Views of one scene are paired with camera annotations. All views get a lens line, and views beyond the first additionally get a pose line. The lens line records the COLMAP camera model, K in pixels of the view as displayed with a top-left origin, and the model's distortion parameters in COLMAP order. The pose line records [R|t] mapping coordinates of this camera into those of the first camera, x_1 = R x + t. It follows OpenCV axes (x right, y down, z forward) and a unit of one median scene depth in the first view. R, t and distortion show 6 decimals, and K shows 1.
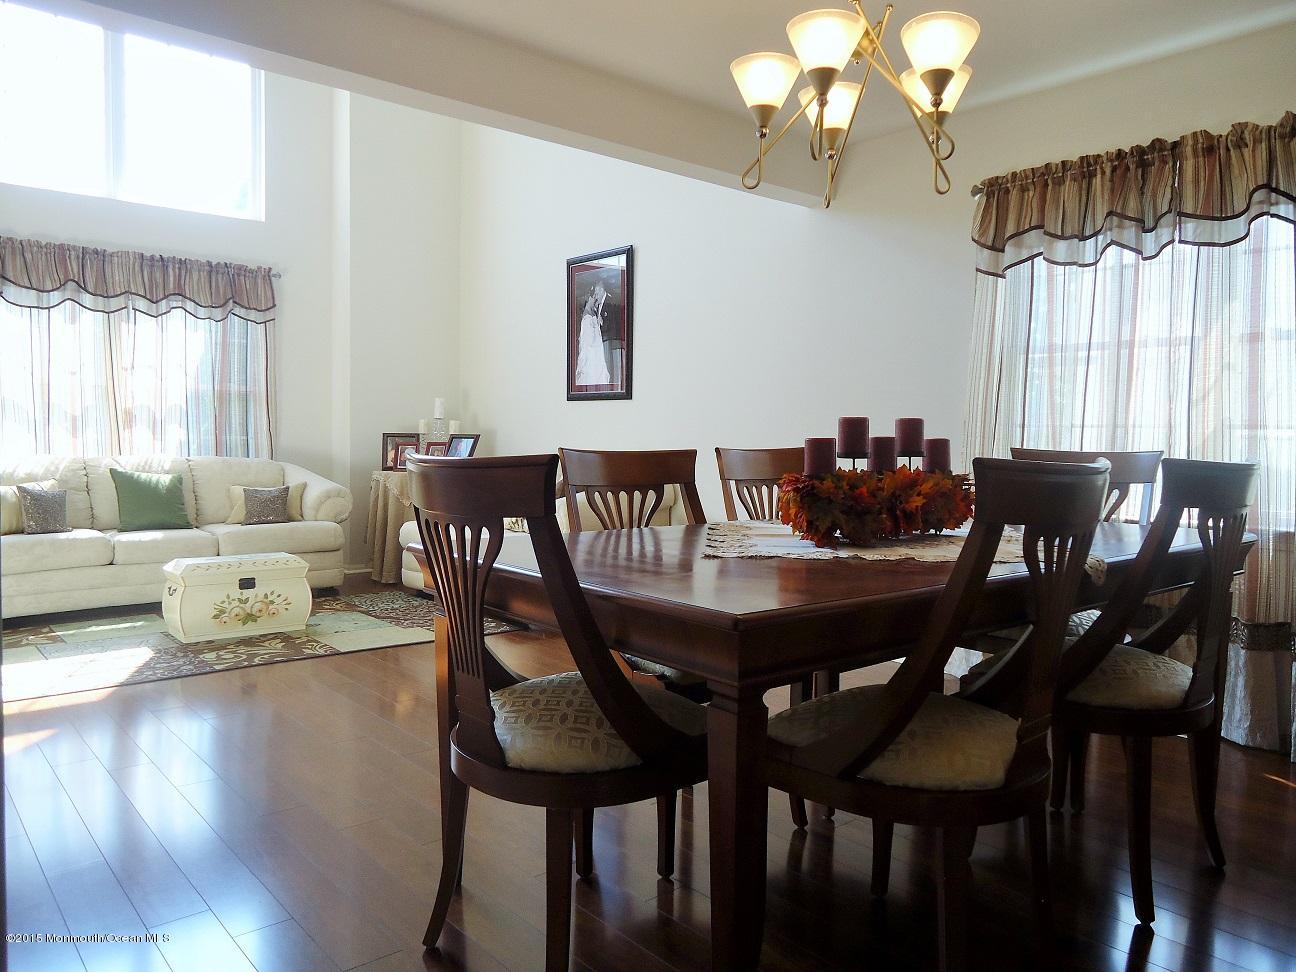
lens RADIAL K [[940.3, 0, 645.2], [0, 940.3, 476.6], [0, 0, 1]] dist [-0.003396, 0.002763]
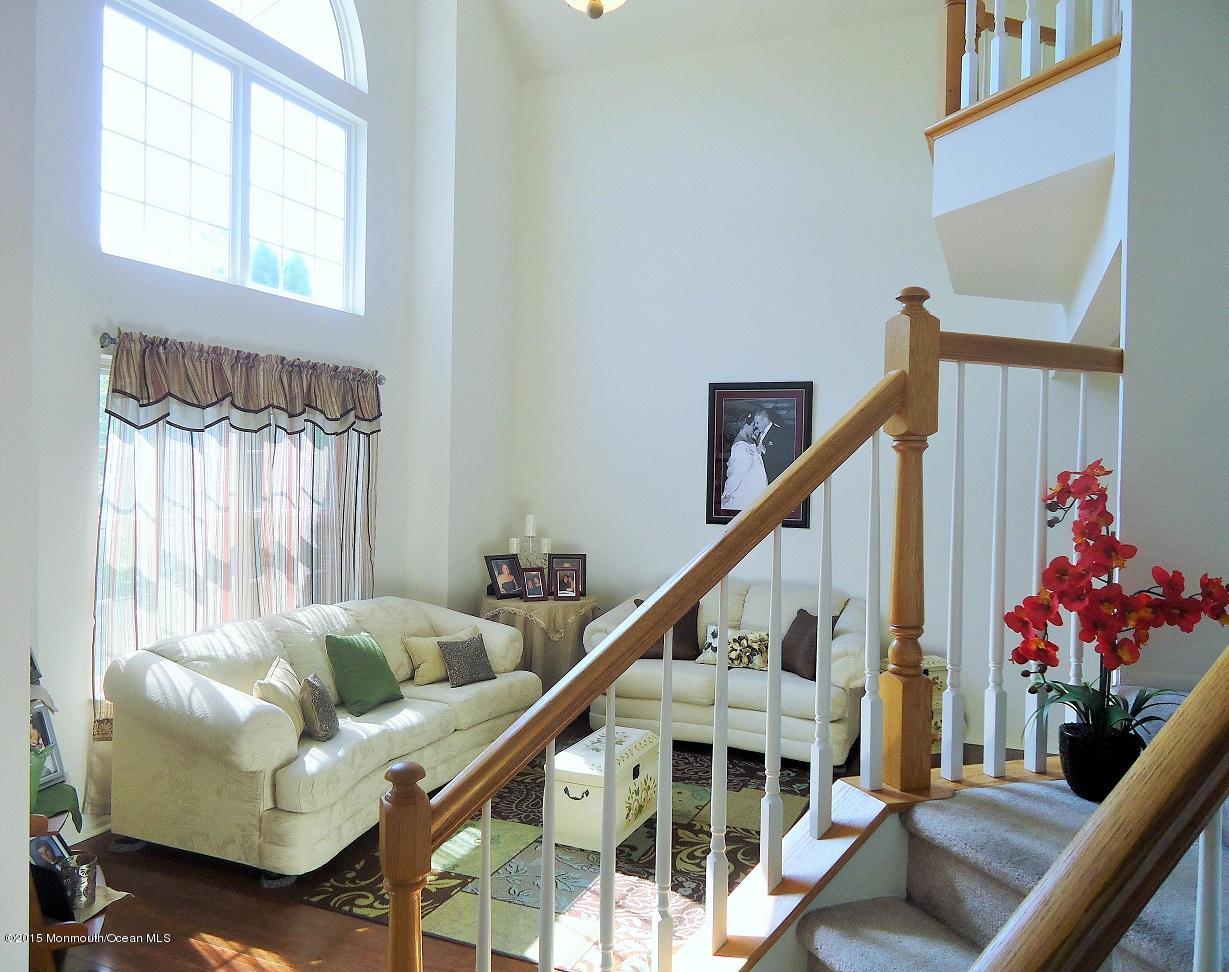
lens RADIAL K [[939.3, 0, 582.0], [0, 939.3, 488.7], [0, 0, 1]] dist [0.006998, -0.002219]
pose [[0.902703, -0.007407, 0.430200, -0.657941], [0.013478, 0.999848, -0.011065, -0.112896], [-0.430052, 0.015787, 0.902666, 0.161988]]
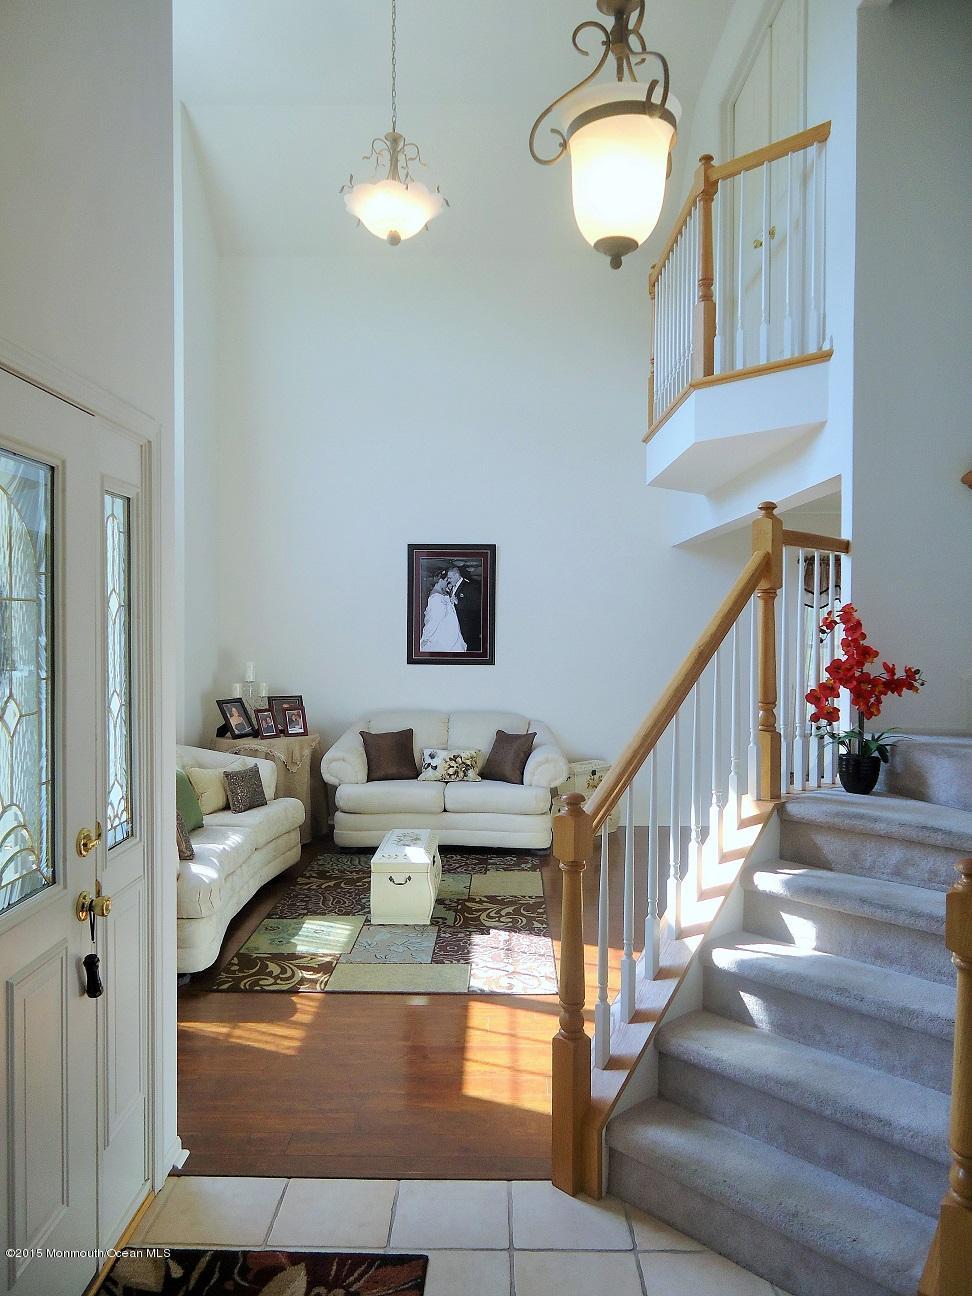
lens RADIAL K [[940.3, 0, 484.9], [0, 940.3, 648.2], [0, 0, 1]] dist [-0.003396, 0.002763]
pose [[0.652340, -0.028240, 0.757401, -0.939437], [0.035895, 0.999335, 0.006345, -0.108653], [-0.757076, 0.023048, 0.652920, 0.173603]]
